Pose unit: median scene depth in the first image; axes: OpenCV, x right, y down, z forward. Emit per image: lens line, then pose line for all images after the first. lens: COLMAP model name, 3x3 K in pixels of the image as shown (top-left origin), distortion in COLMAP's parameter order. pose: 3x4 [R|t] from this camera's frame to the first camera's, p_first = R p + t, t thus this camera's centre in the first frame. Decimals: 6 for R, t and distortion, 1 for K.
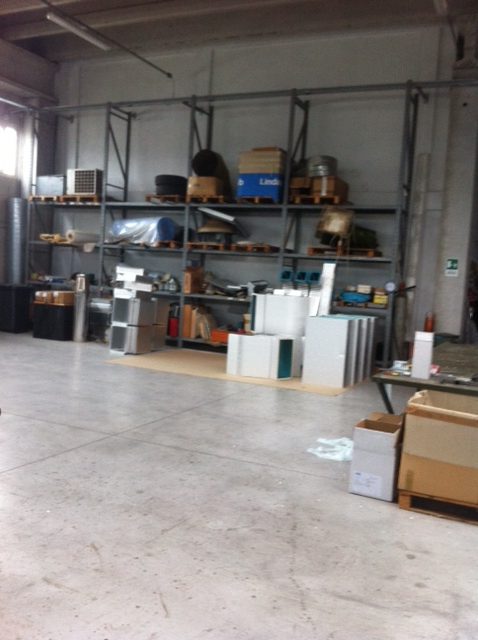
lens RADIAL K [[636.3, 0, 235.0], [0, 636.3, 322.2], [0, 0, 1]] dist [-0.038772, 0.000000]
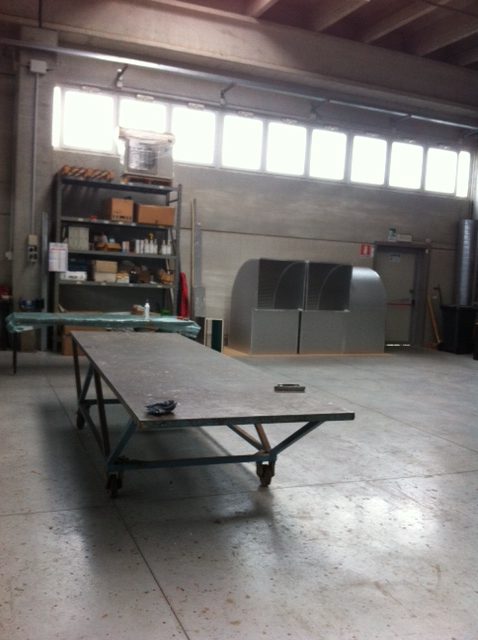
lens RADIAL K [[636.3, 0, 234.5], [0, 636.3, 318.3], [0, 0, 1]] dist [-0.038772, 0.000000]
pose [[0.761216, 0.037927, -0.647388, 0.107946], [-0.065342, 0.997694, -0.018382, 0.007846], [0.645198, 0.056294, 0.761939, 0.029490]]
